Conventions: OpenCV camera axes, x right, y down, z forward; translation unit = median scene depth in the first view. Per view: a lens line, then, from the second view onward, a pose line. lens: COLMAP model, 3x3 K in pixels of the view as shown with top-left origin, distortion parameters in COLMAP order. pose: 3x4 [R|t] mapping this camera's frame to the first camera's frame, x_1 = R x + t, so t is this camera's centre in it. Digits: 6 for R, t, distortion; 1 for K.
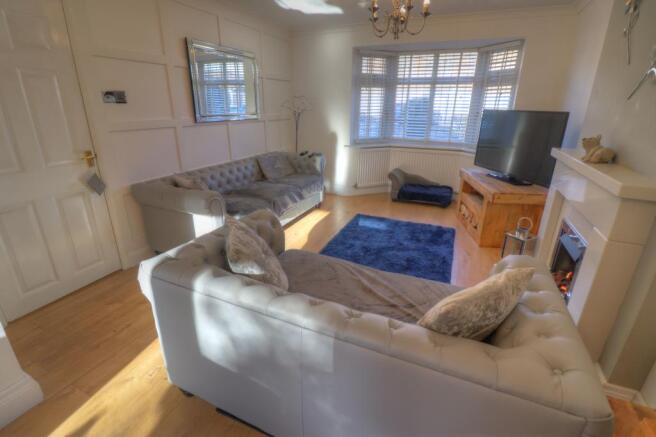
lens RADIAL K [[306.5, 0, 325.4], [0, 306.5, 210.1], [0, 0, 1]] dist [-0.019565, -0.000243]
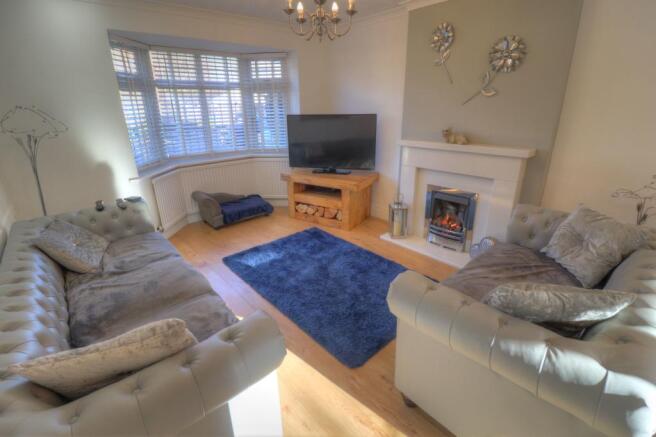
lens RADIAL K [[306.5, 0, 325.4], [0, 306.5, 210.1], [0, 0, 1]] dist [-0.019565, -0.000243]
pose [[0.400175, -0.310216, 0.862337, -0.386931], [0.314181, 0.930381, 0.188896, -0.153035], [-0.860901, 0.195339, 0.469779, 0.374582]]
